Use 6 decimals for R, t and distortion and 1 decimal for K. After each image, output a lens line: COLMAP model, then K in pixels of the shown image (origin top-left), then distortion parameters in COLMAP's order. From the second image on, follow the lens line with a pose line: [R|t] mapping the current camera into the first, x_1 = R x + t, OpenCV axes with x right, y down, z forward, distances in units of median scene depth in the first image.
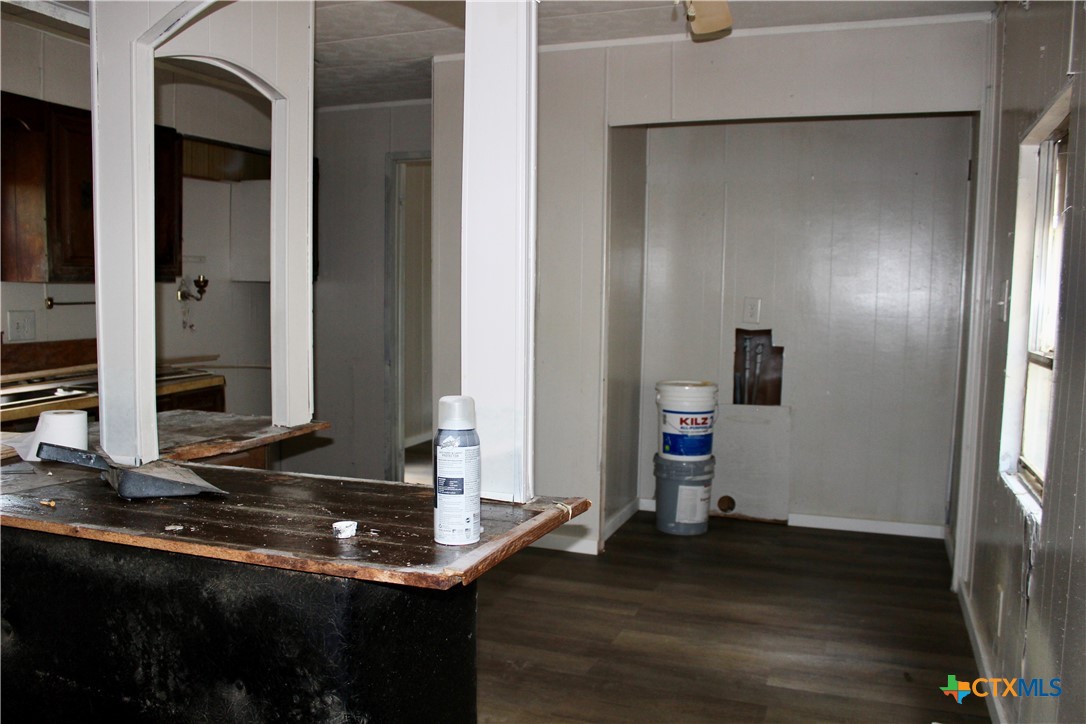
lens RADIAL K [[918.7, 0, 541.5], [0, 918.7, 364.1], [0, 0, 1]] dist [-0.147973, 0.110762]
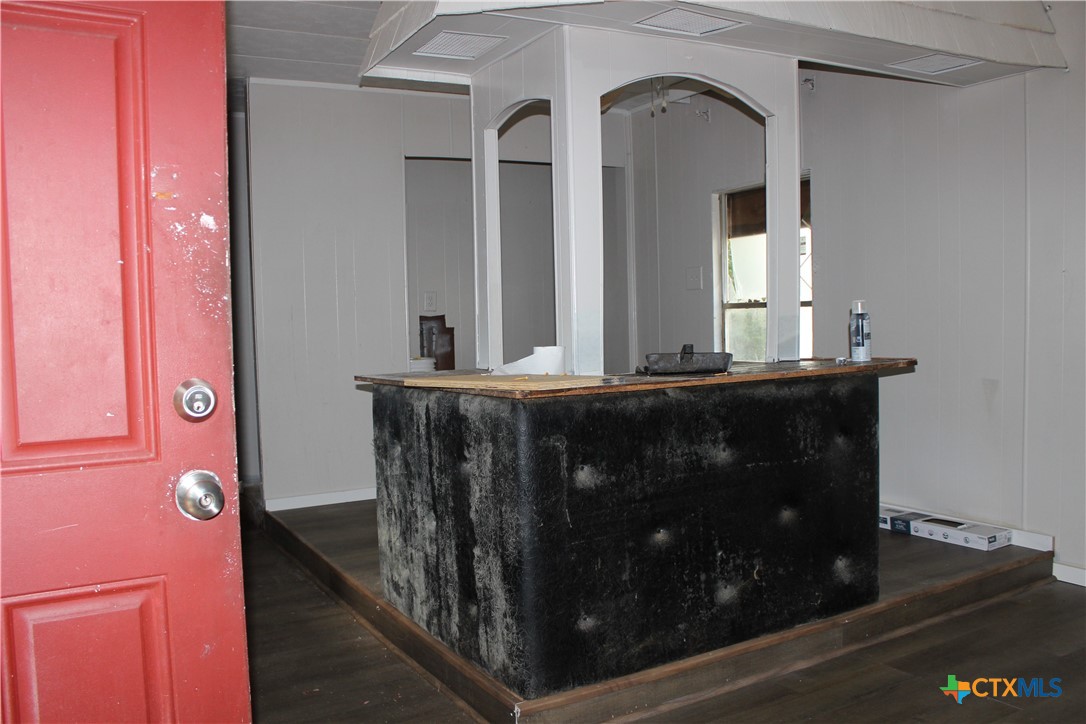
lens RADIAL K [[918.7, 0, 544.8], [0, 918.7, 360.3], [0, 0, 1]] dist [-0.147973, 0.110762]
pose [[0.644702, -0.073862, 0.760857, -2.257923], [0.096474, 0.995224, 0.014868, 0.073473], [-0.758322, 0.063818, 0.648749, 0.103624]]
